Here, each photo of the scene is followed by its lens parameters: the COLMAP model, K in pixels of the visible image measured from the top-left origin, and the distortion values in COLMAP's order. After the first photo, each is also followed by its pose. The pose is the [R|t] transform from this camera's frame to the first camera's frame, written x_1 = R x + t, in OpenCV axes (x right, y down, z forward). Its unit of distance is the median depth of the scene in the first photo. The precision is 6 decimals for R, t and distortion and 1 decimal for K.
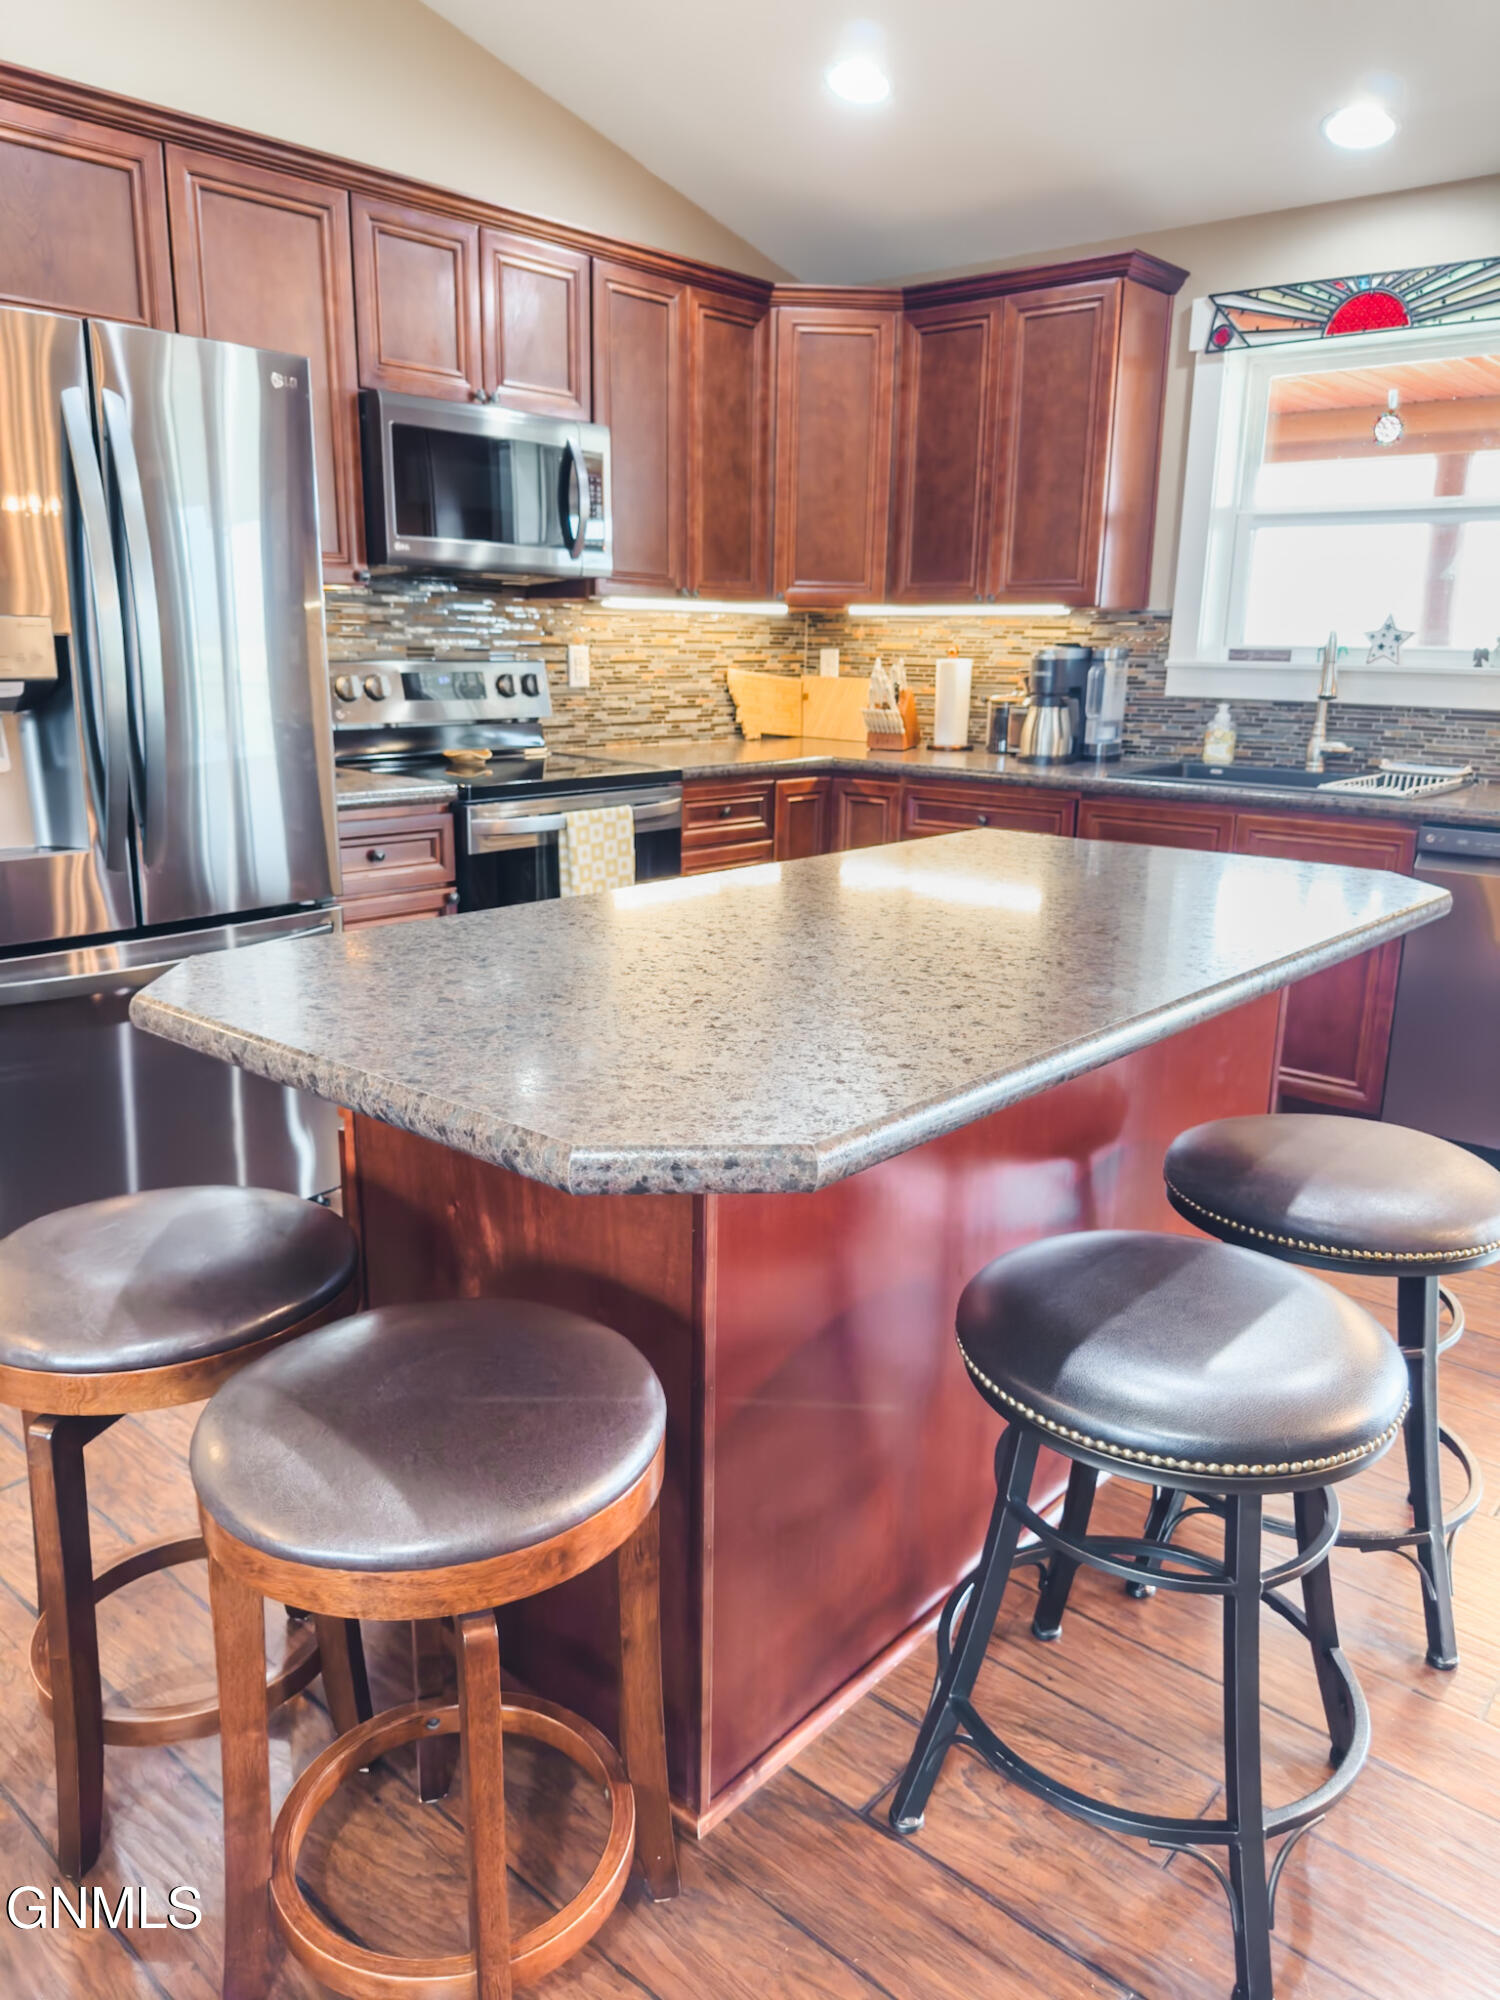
lens RADIAL K [[1389.7, 0, 750.0], [0, 1389.7, 1000.0], [0, 0, 1]] dist [0.003915, -0.079316]
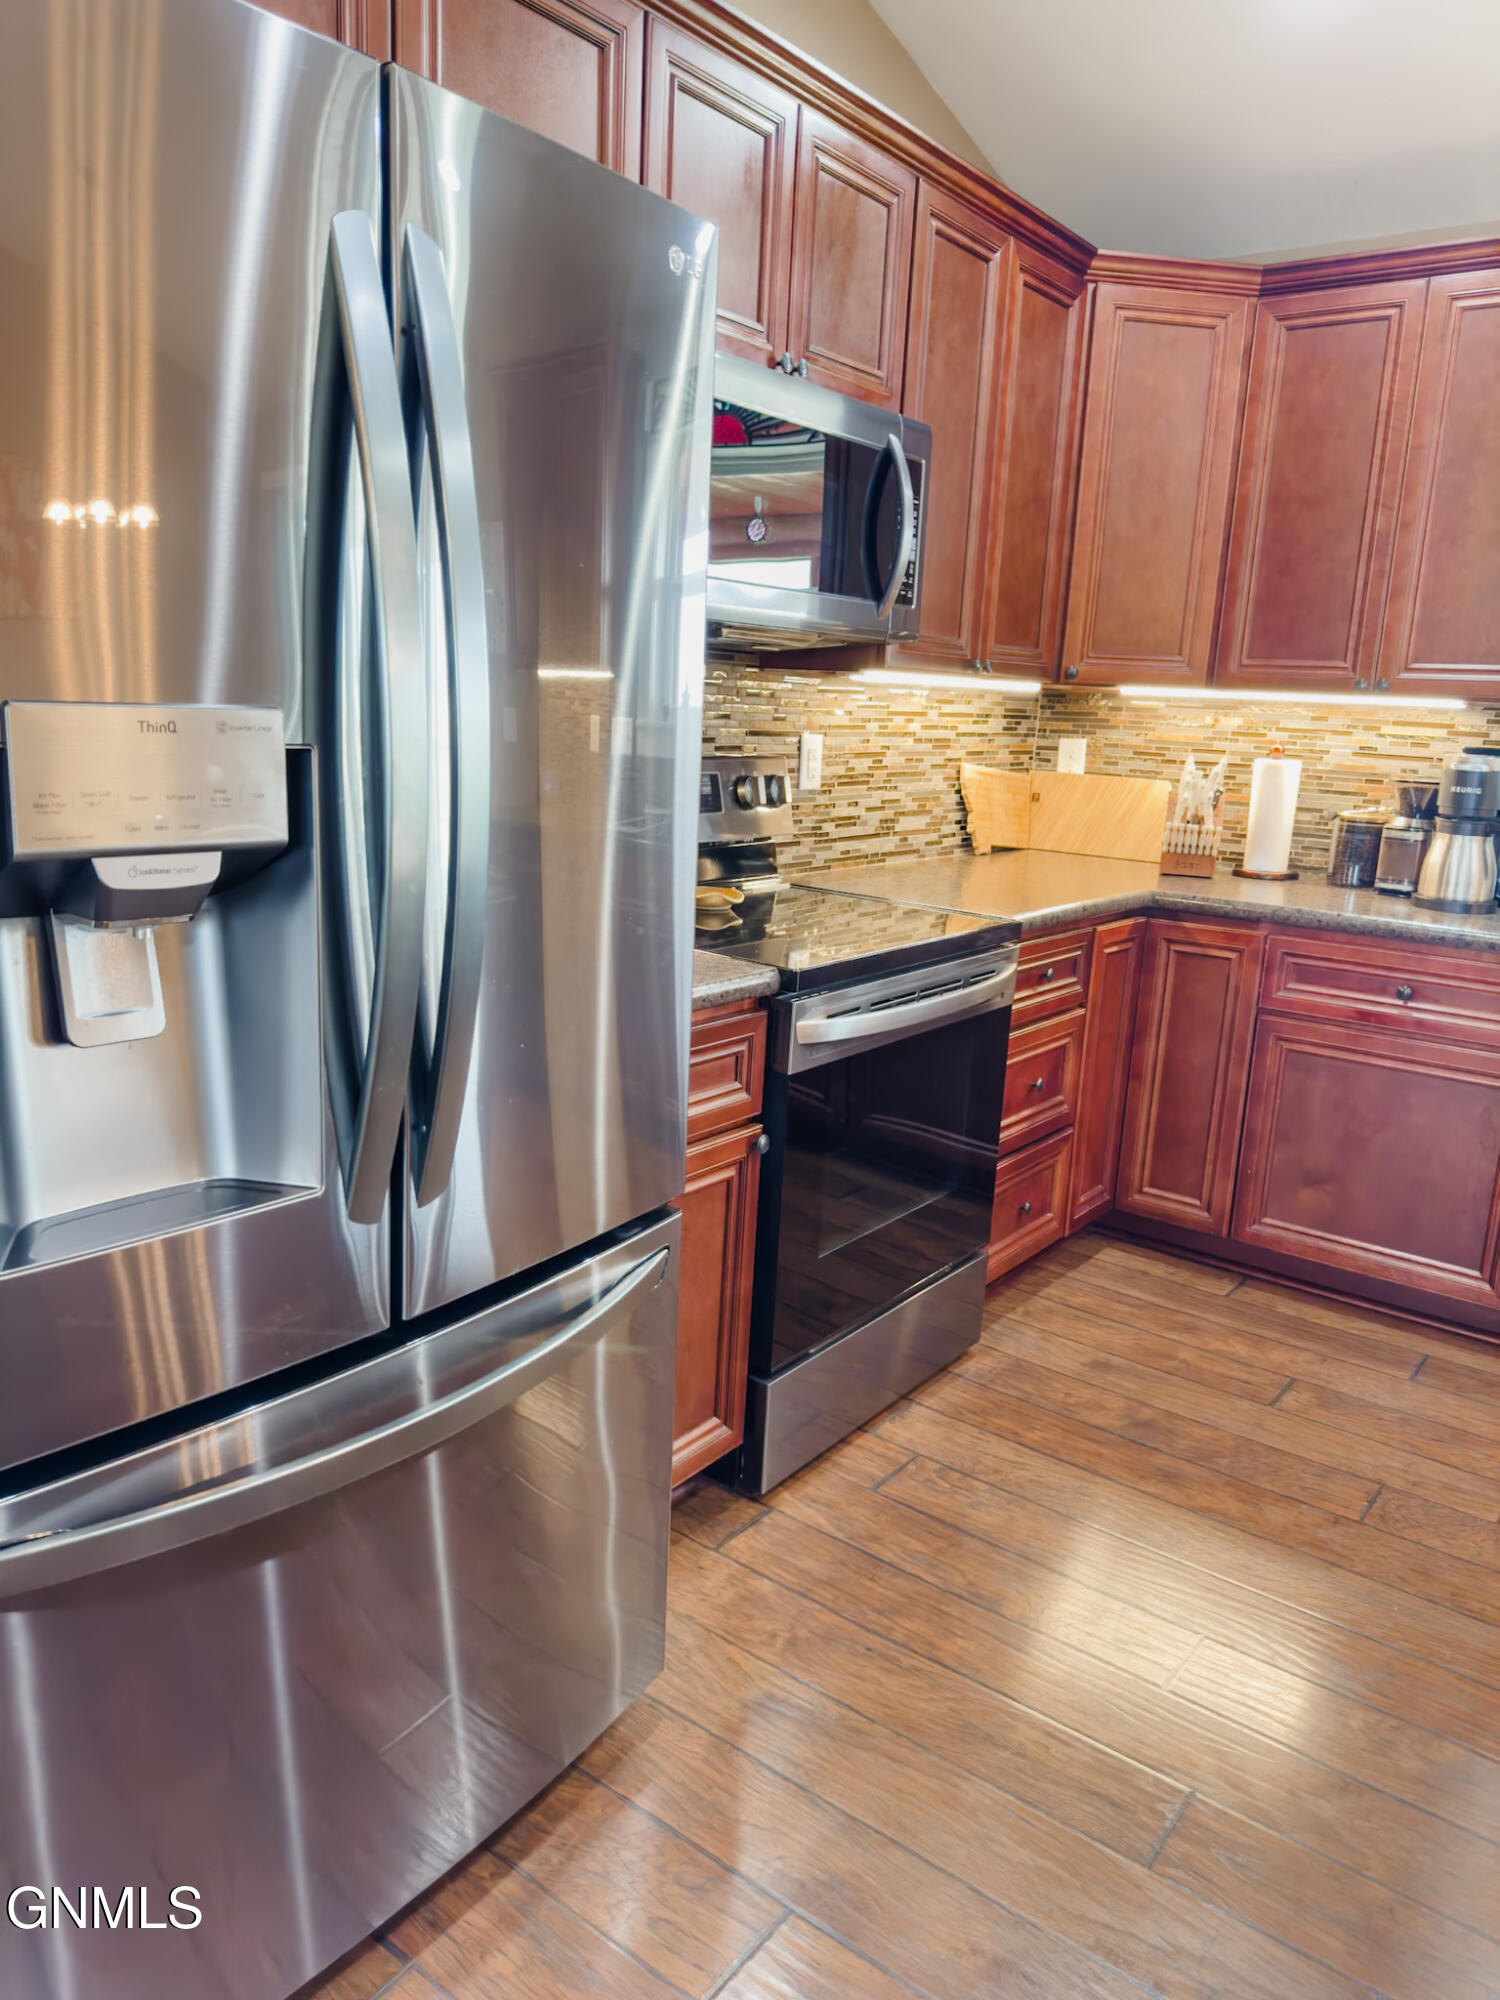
lens RADIAL K [[1403.3, 0, 750.0], [0, 1403.3, 1000.0], [0, 0, 1]] dist [-0.021505, -0.002358]
pose [[0.996818, 0.008157, 0.079292, -0.207316], [-0.005209, 0.999290, -0.037314, -0.088193], [-0.079540, 0.036783, 0.996153, 0.280173]]
